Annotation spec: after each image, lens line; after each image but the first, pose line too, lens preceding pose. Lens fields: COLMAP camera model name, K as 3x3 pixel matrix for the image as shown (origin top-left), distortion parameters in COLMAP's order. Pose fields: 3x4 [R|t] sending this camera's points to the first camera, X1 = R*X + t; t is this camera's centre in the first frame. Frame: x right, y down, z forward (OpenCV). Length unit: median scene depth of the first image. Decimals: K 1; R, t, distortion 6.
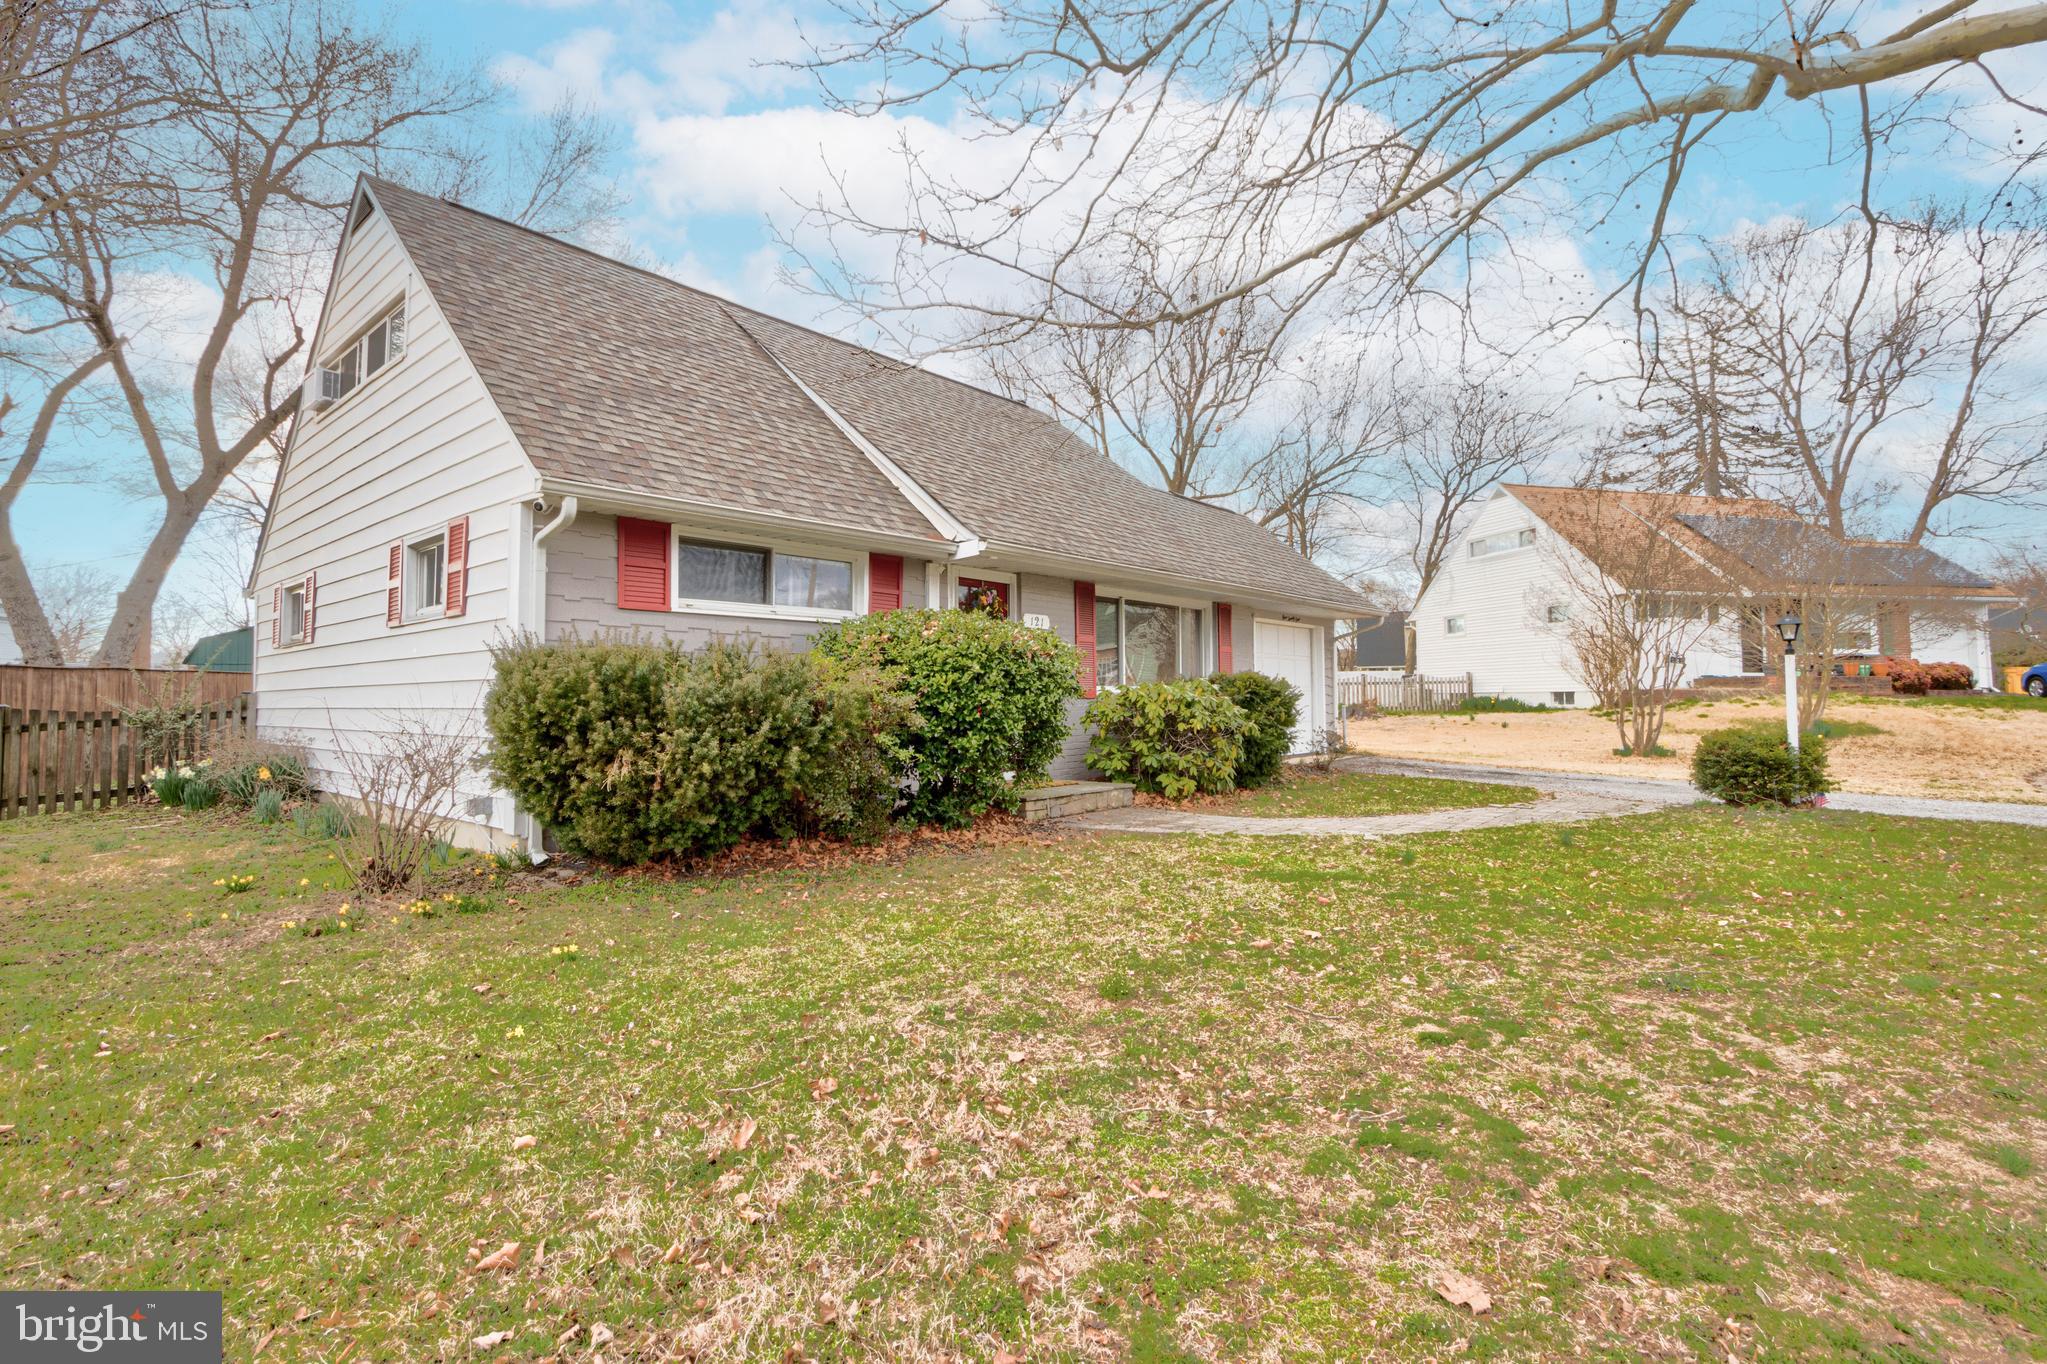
lens RADIAL K [[971.4, 0, 1022.8], [0, 971.4, 720.0], [0, 0, 1]] dist [-0.021233, -0.000026]
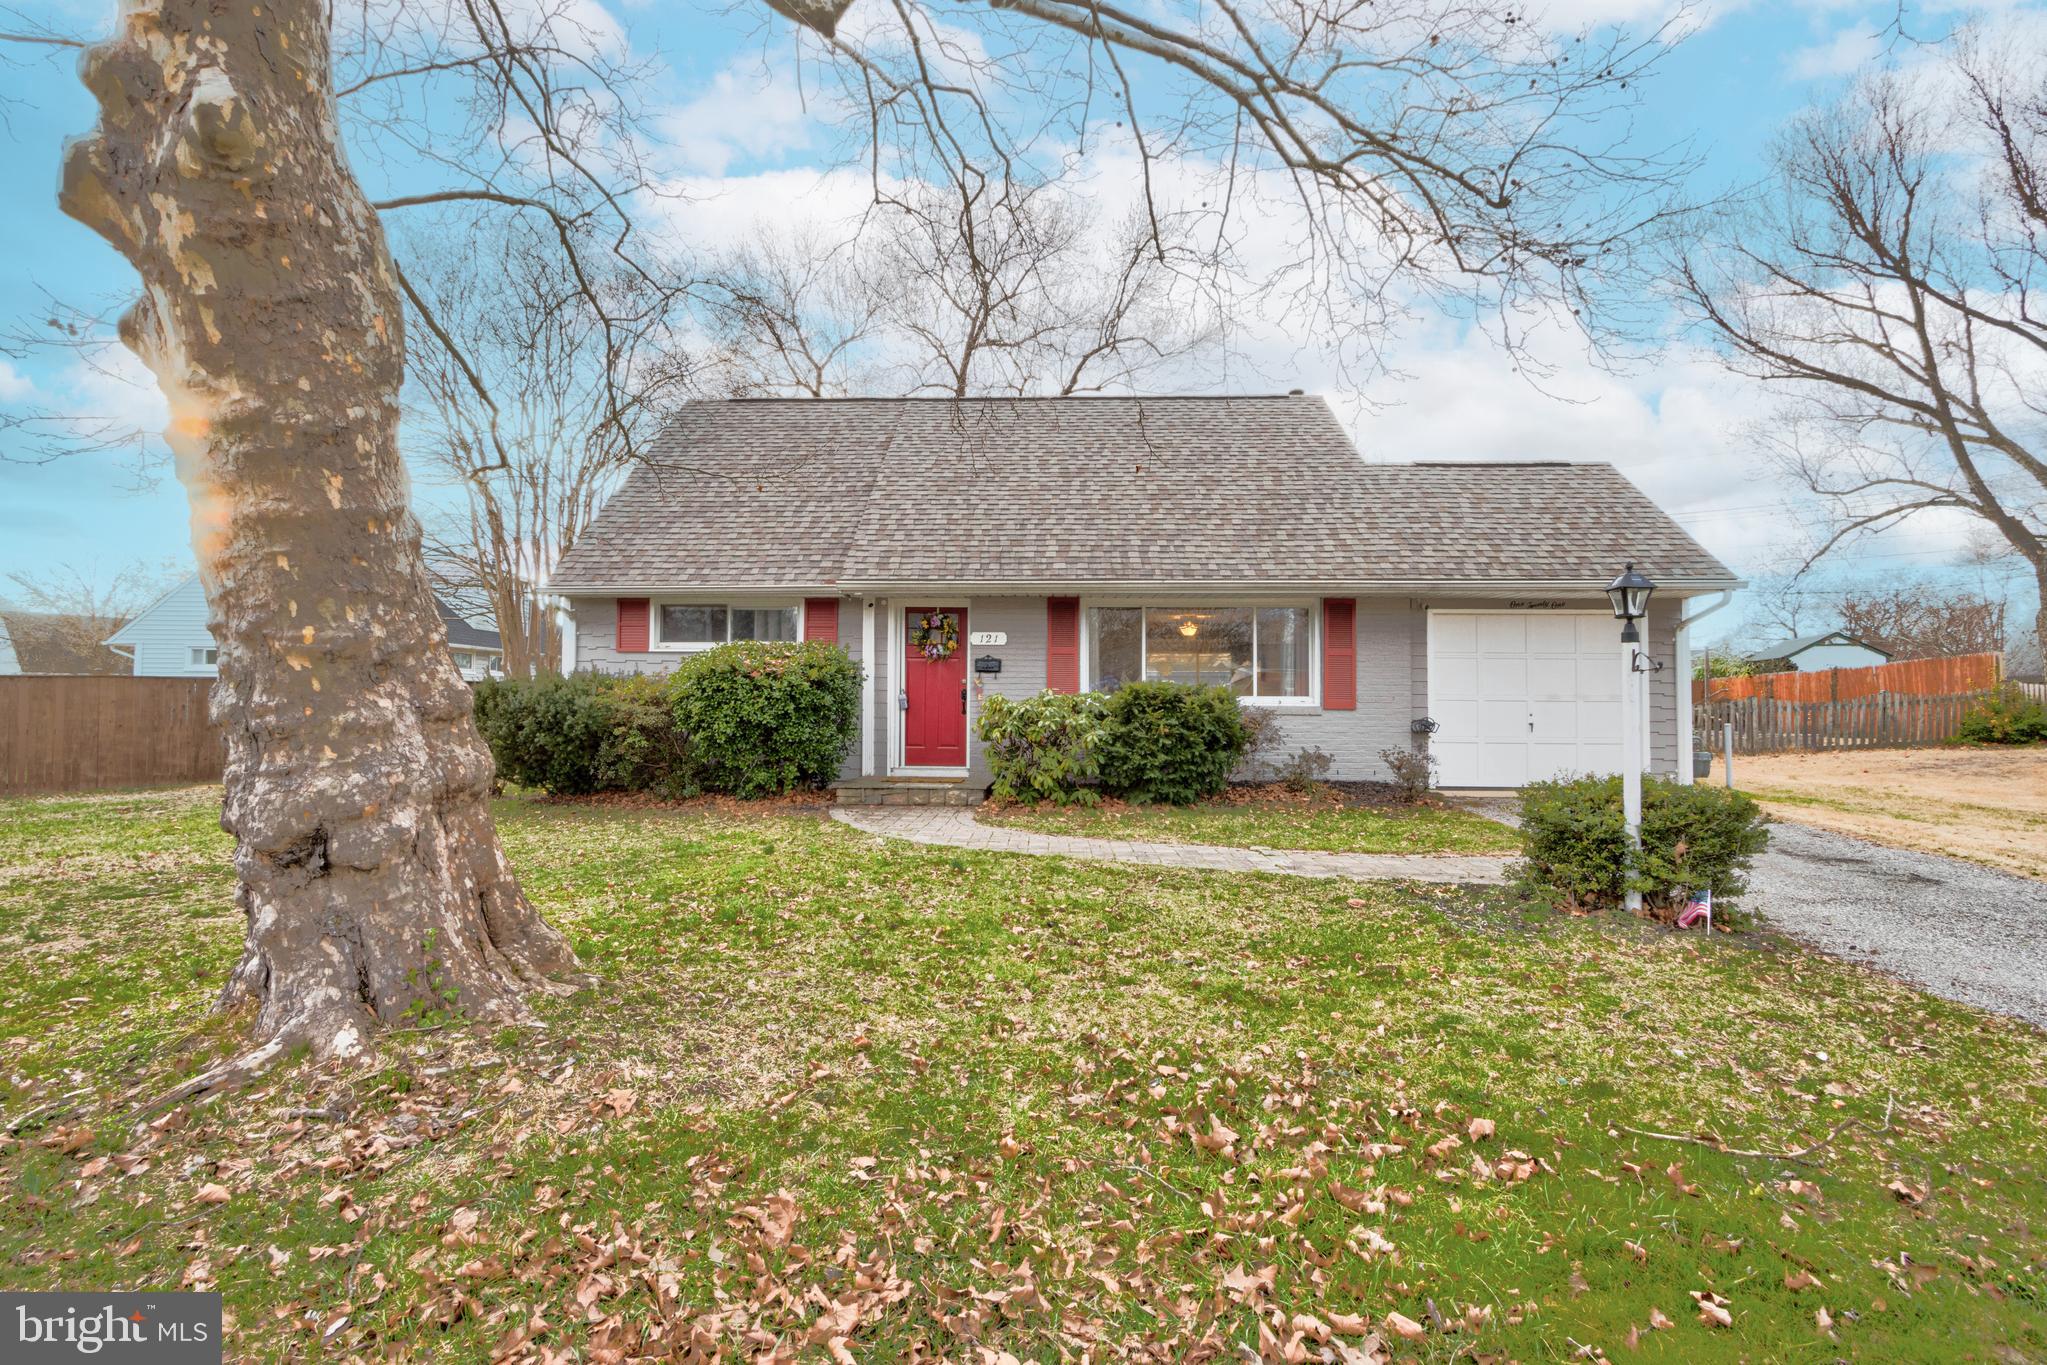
lens RADIAL K [[985.0, 0, 975.3], [0, 985.0, 685.8], [0, 0, 1]] dist [-0.022349, -0.000478]
pose [[0.618583, 0.014265, -0.785590, 1.025463], [-0.025322, 0.999678, -0.001787, -0.050034], [0.785312, 0.020997, 0.618745, 0.313936]]
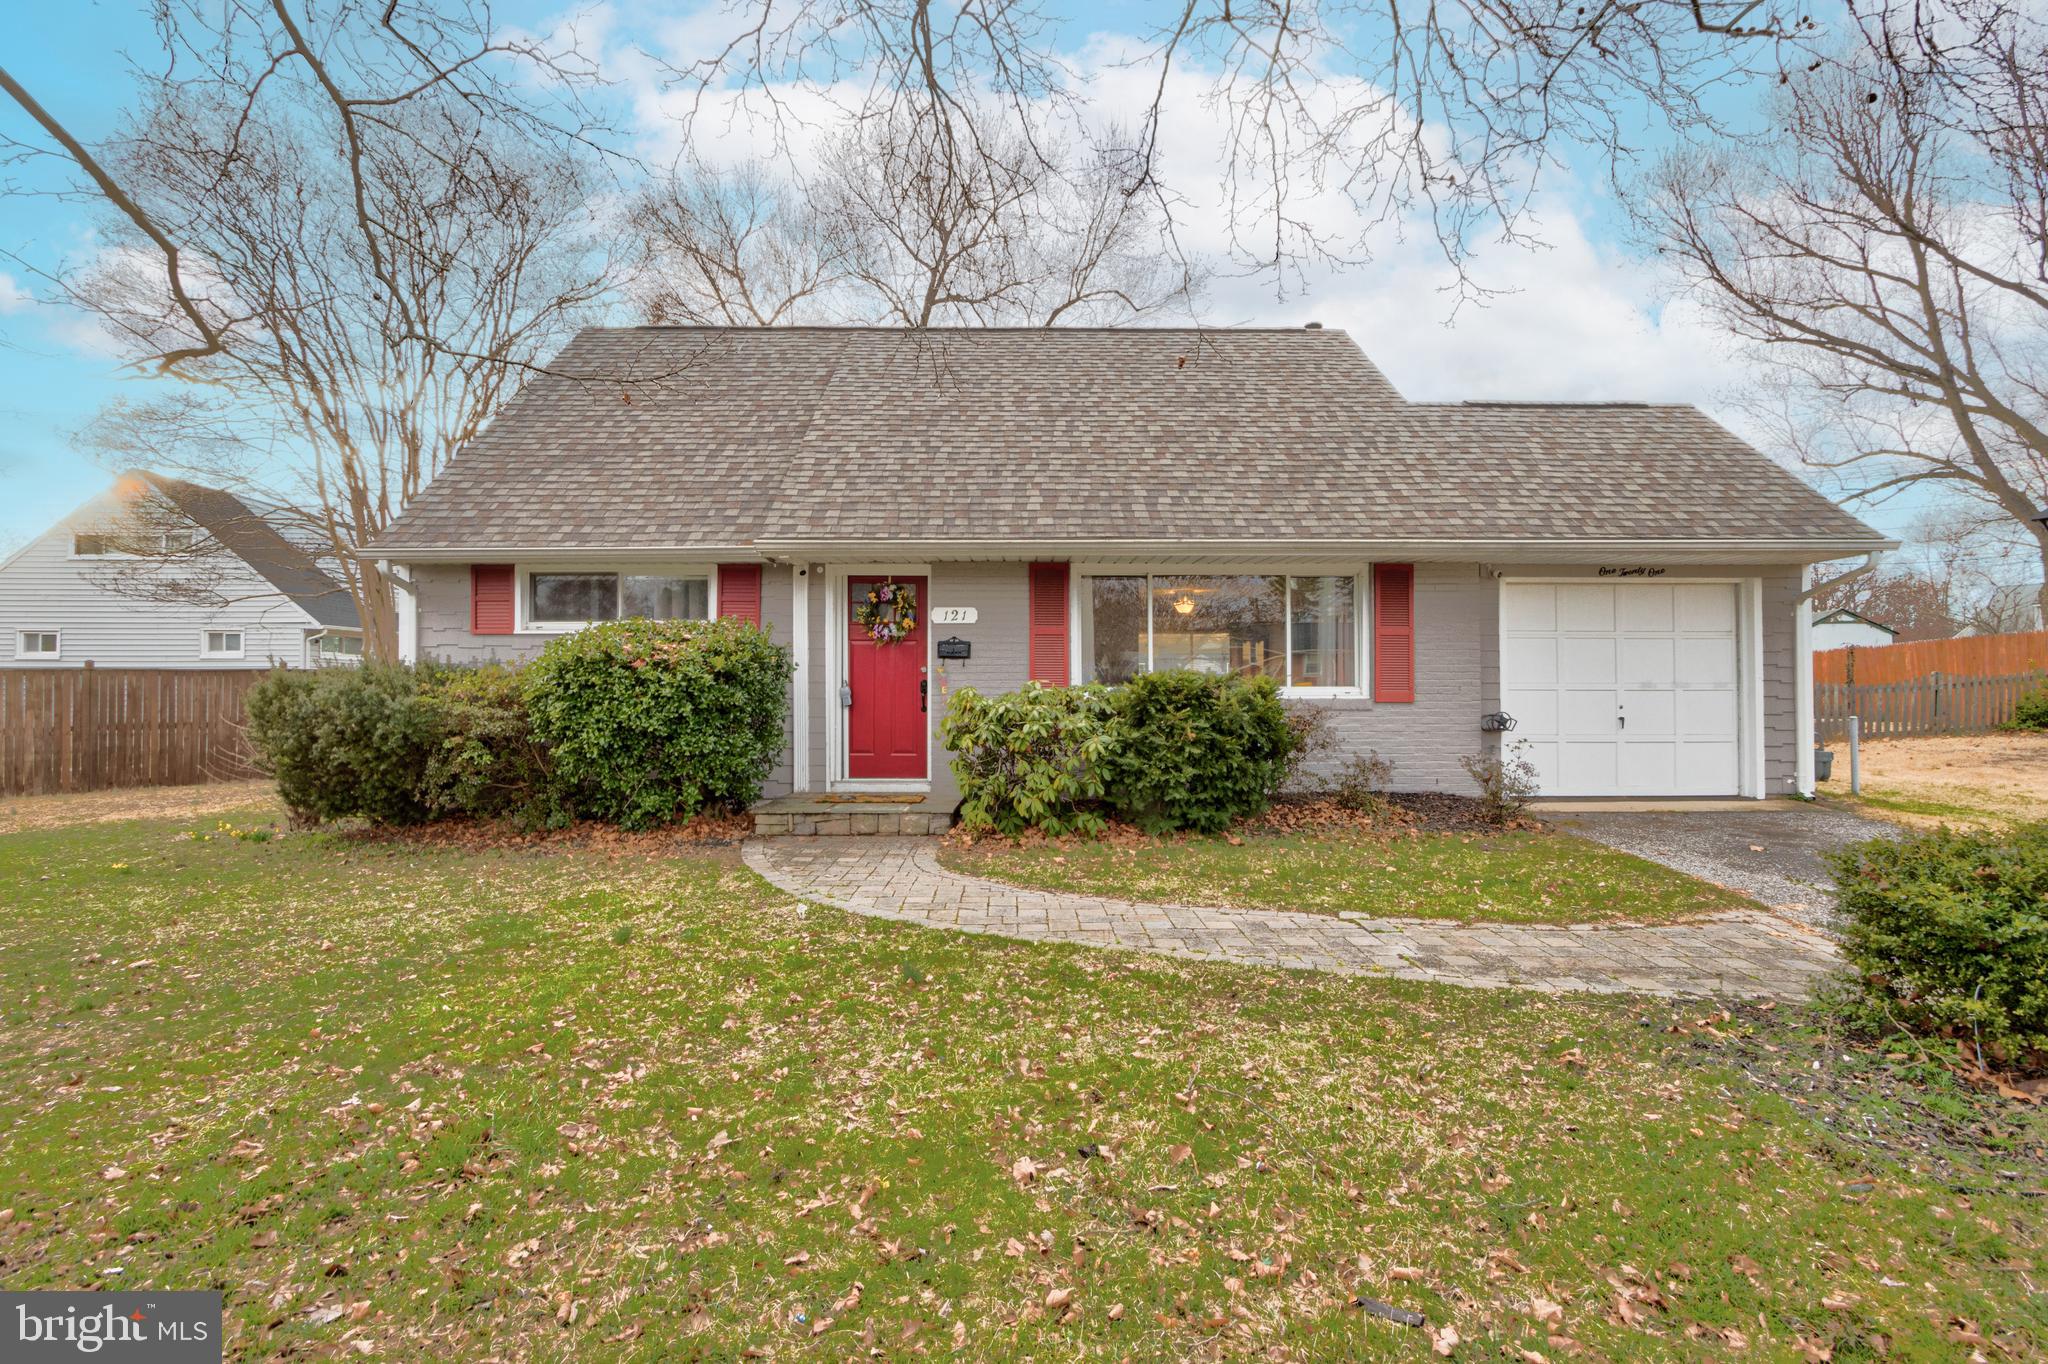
lens RADIAL K [[972.9, 0, 991.3], [0, 972.9, 684.5], [0, 0, 1]] dist [-0.016629, 0.000440]
pose [[0.661078, 0.023518, -0.749949, 0.797146], [-0.018885, 0.999714, 0.014704, -0.059102], [0.750080, 0.004443, 0.661332, 0.492894]]
